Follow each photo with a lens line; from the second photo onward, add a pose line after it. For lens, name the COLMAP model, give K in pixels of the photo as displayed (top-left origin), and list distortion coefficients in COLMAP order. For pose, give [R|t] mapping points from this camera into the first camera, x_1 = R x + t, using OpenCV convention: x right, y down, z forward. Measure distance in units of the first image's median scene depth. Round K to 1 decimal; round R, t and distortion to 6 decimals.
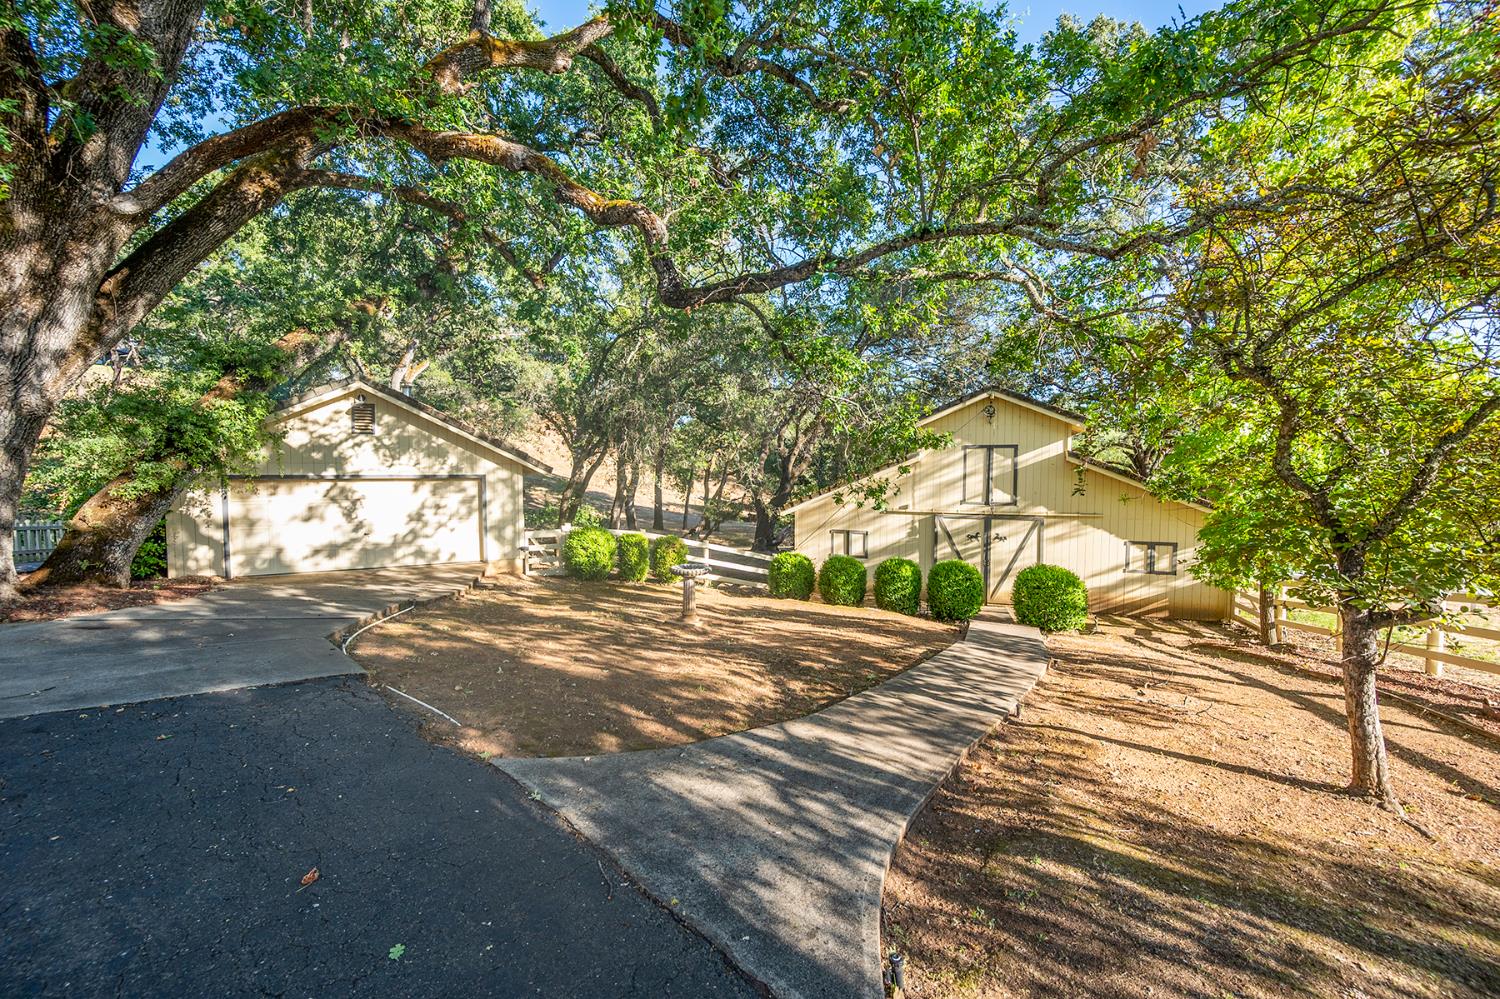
lens RADIAL K [[586.2, 0, 750.0], [0, 586.2, 499.5], [0, 0, 1]] dist [-0.002756, -0.000096]
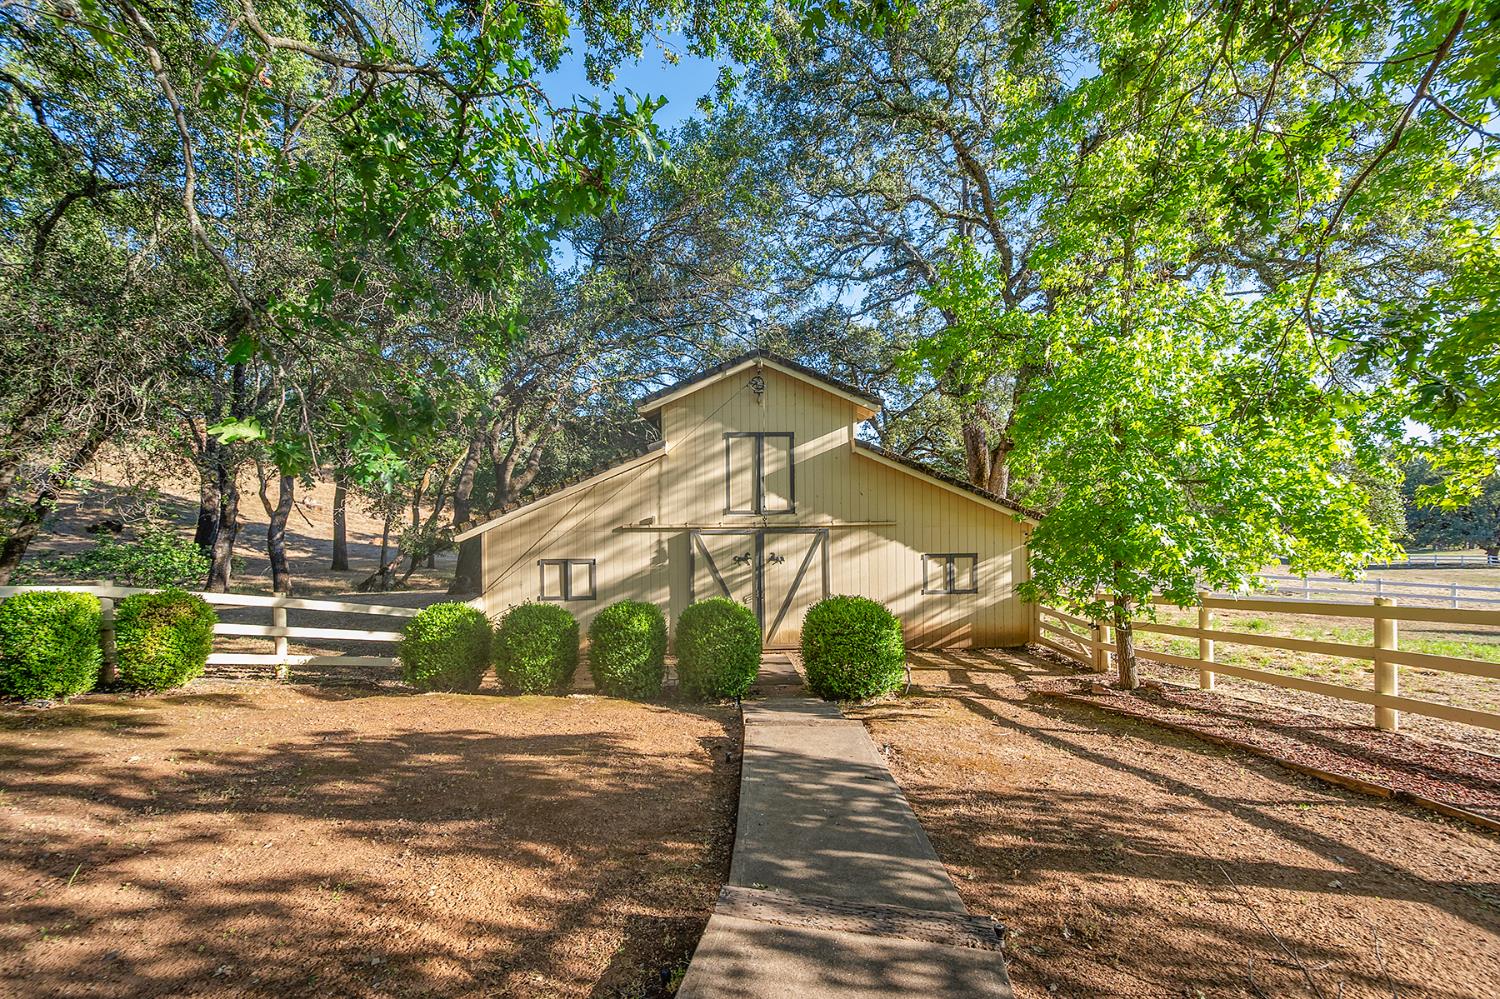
lens RADIAL K [[586.2, 0, 750.0], [0, 586.2, 499.5], [0, 0, 1]] dist [-0.002756, -0.000096]
pose [[0.924889, -0.015747, 0.379912, 0.121183], [0.032464, 0.998764, -0.037635, 0.018380], [-0.378849, 0.047141, 0.924257, 0.336050]]
